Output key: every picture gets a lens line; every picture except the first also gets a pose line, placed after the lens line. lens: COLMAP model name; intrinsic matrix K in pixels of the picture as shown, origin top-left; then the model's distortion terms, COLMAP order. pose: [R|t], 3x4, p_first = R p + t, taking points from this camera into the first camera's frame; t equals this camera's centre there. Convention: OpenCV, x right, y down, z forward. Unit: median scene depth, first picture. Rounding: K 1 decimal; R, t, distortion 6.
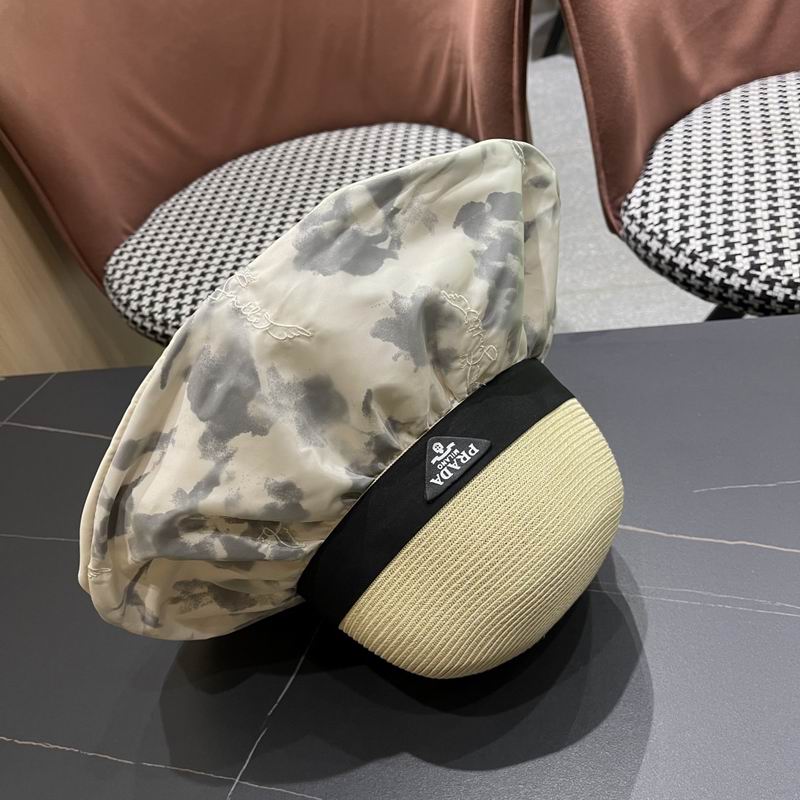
lens RADIAL K [[837.7, 0, 394.7], [0, 837.7, 407.4], [0, 0, 1]] dist [0.021886, 0.000000]
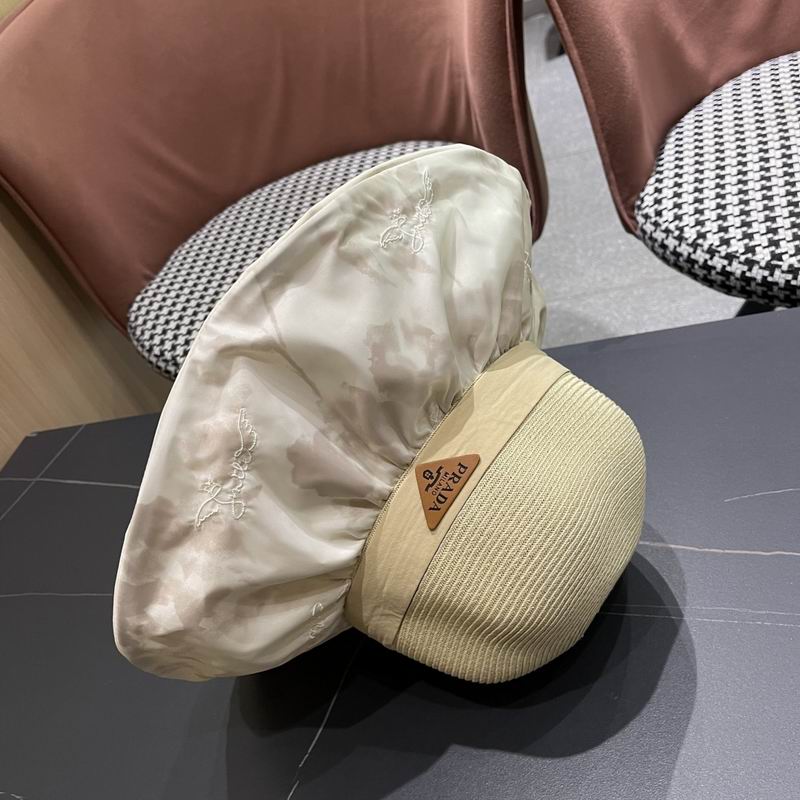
lens RADIAL K [[837.7, 0, 400.3], [0, 837.7, 402.4], [0, 0, 1]] dist [0.021886, 0.000000]
pose [[0.994614, -0.086243, -0.057486, 0.034799], [0.085305, 0.996182, -0.018572, -0.016650], [0.058868, 0.013569, 0.998174, 0.013611]]
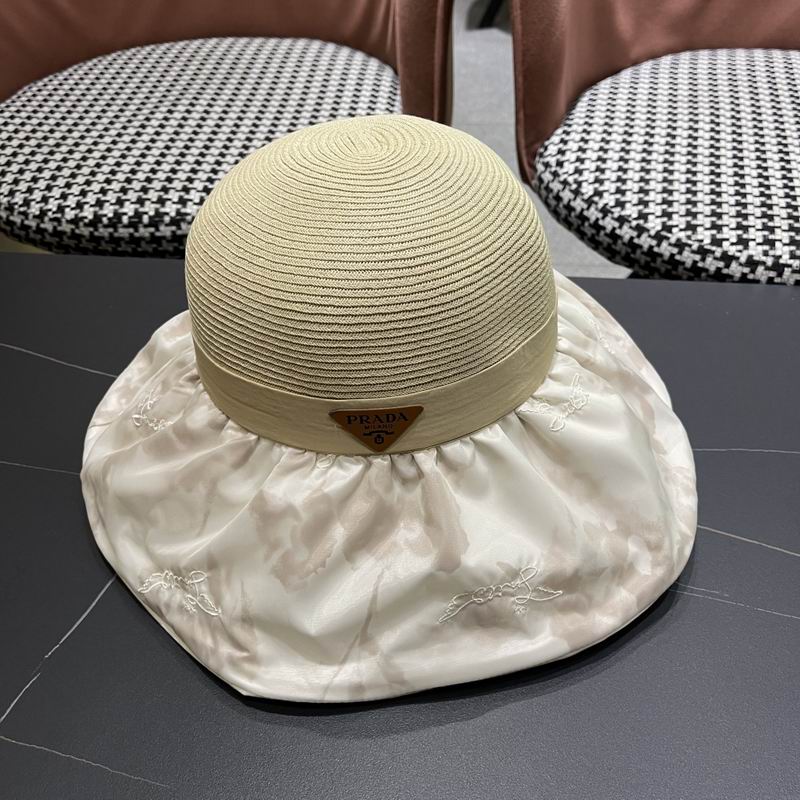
lens RADIAL K [[837.7, 0, 402.6], [0, 837.7, 399.9], [0, 0, 1]] dist [0.021886, 0.000000]
pose [[0.984475, 0.116328, 0.131440, 0.032005], [-0.118574, 0.992901, 0.009365, 0.040556], [-0.129417, -0.024805, 0.991280, 0.088998]]
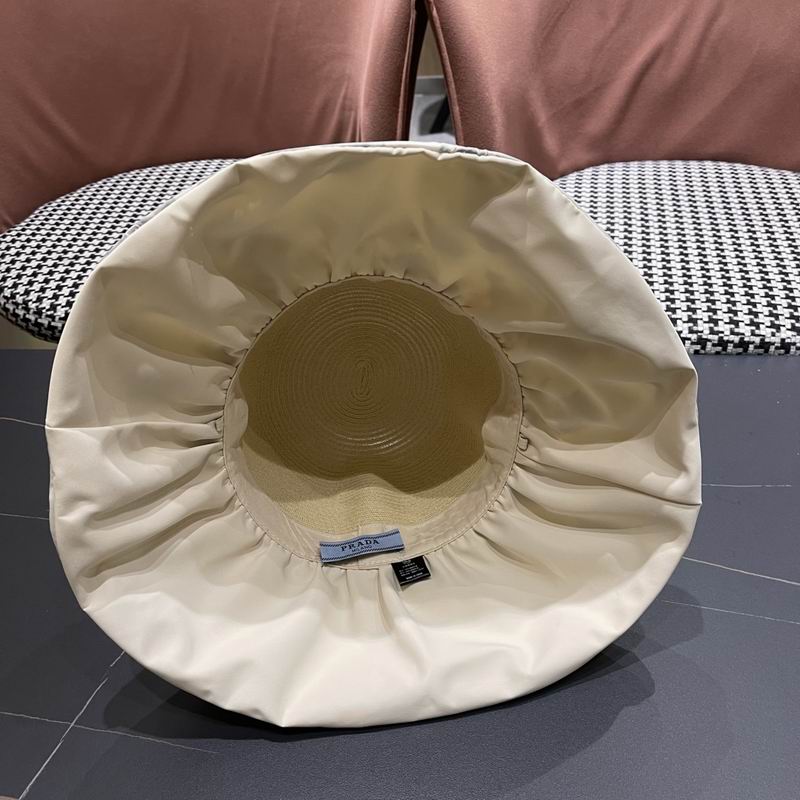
lens RADIAL K [[837.7, 0, 403.2], [0, 837.7, 398.9], [0, 0, 1]] dist [0.021886, 0.000000]
pose [[0.982560, 0.092651, 0.161221, 0.002988], [-0.078486, 0.992649, -0.092127, 0.063793], [-0.168572, 0.077867, 0.982609, -0.059325]]
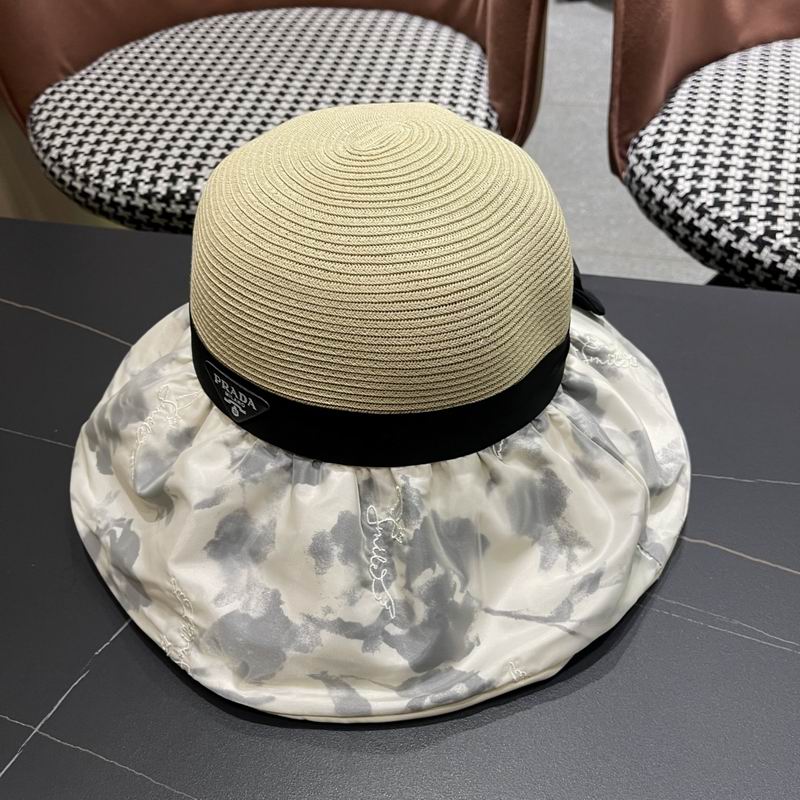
lens RADIAL K [[837.7, 0, 394.6], [0, 837.7, 408.6], [0, 0, 1]] dist [0.021886, 0.000000]
pose [[0.982895, 0.174254, 0.059611, 0.024494], [-0.177804, 0.982201, 0.060554, 0.021610], [-0.047999, -0.070117, 0.996383, 0.120292]]
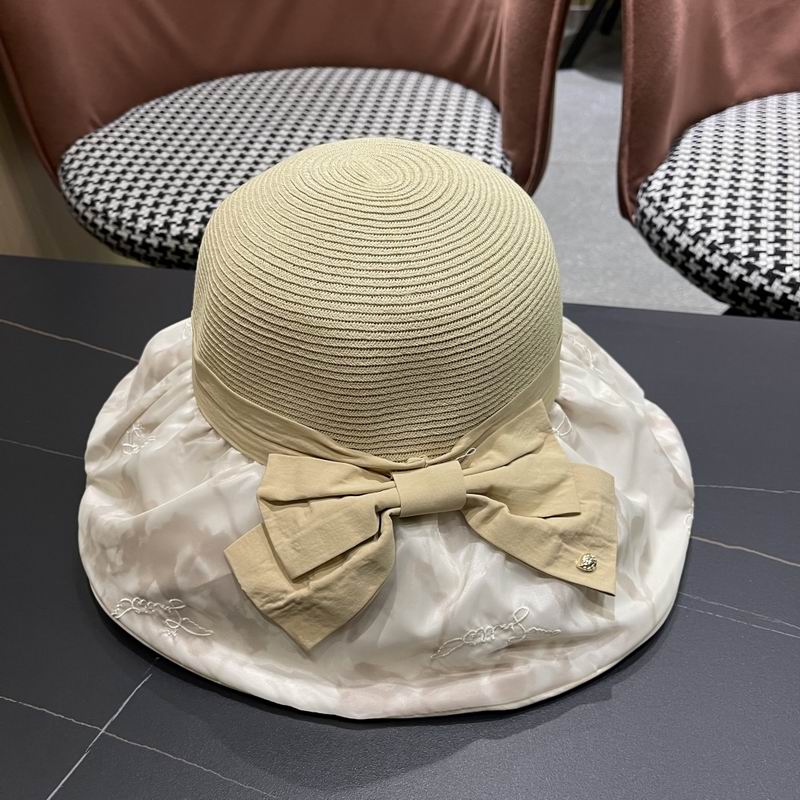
lens RADIAL K [[837.7, 0, 394.0], [0, 837.7, 411.3], [0, 0, 1]] dist [0.021886, 0.000000]
pose [[0.982916, 0.173255, 0.062113, -0.008895], [-0.172874, 0.984877, -0.011499, 0.057344], [-0.063166, 0.000565, 0.998003, 0.098726]]
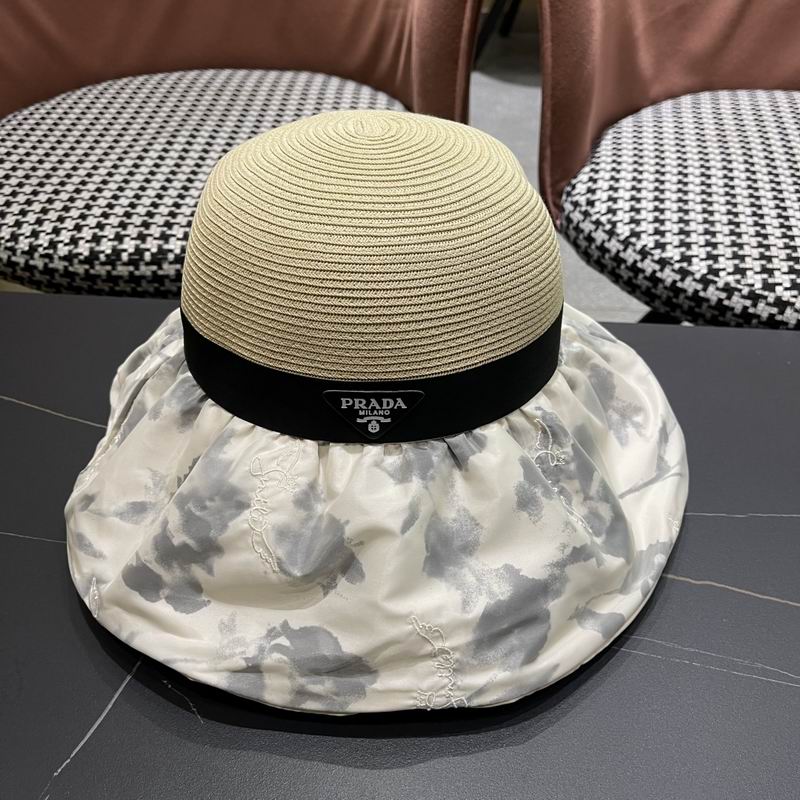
lens RADIAL K [[837.7, 0, 404.3], [0, 837.7, 406.0], [0, 0, 1]] dist [0.021886, 0.000000]
pose [[0.977462, 0.124184, 0.170724, -0.015938], [-0.119621, 0.992137, -0.036801, 0.035829], [-0.173952, 0.015550, 0.984631, 0.161941]]
